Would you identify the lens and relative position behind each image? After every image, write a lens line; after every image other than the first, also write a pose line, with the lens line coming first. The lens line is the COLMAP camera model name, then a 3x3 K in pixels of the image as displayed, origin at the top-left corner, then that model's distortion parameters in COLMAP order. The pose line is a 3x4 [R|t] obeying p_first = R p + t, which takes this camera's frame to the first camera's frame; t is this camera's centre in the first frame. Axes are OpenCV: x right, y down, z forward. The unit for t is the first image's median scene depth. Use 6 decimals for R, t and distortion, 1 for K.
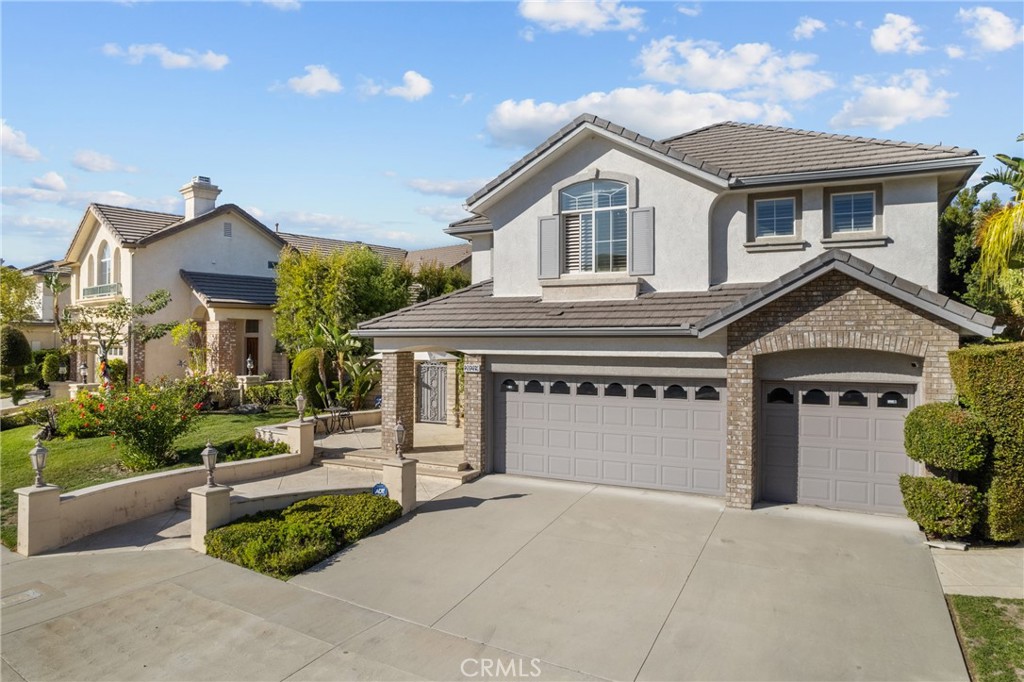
lens RADIAL K [[662.7, 0, 520.8], [0, 662.7, 342.3], [0, 0, 1]] dist [-0.085140, 0.075686]
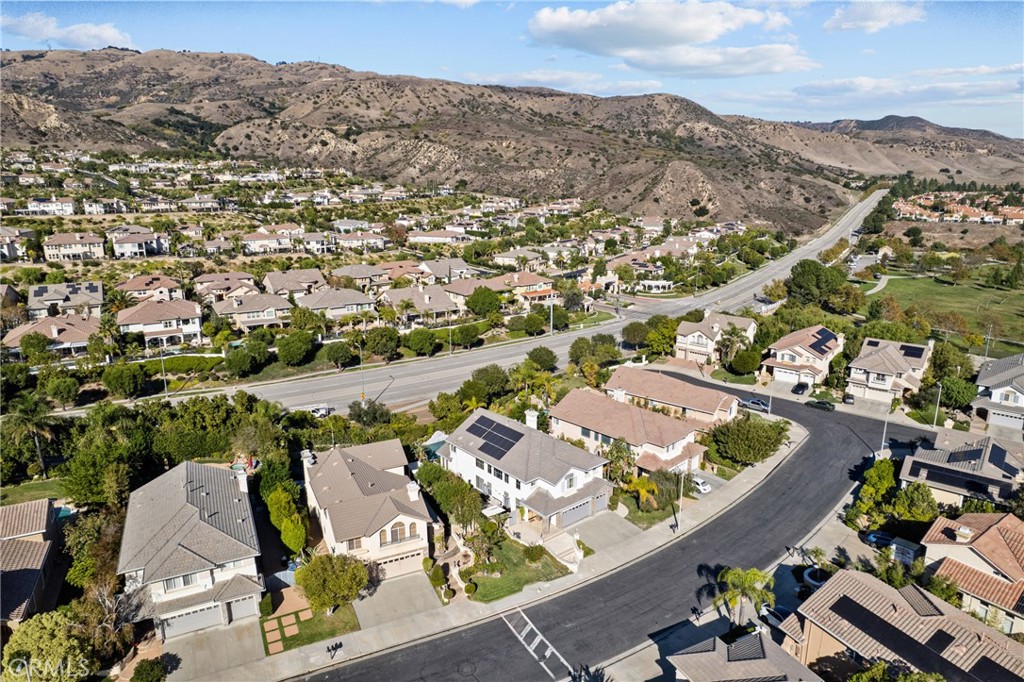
lens RADIAL K [[662.7, 0, 520.8], [0, 662.7, 342.3], [0, 0, 1]] dist [-0.085140, 0.075686]
pose [[0.374201, -0.236597, 0.896658, -5.307237], [-0.003420, 0.966547, 0.256466, -3.046233], [-0.927341, -0.099036, 0.360874, -0.583085]]
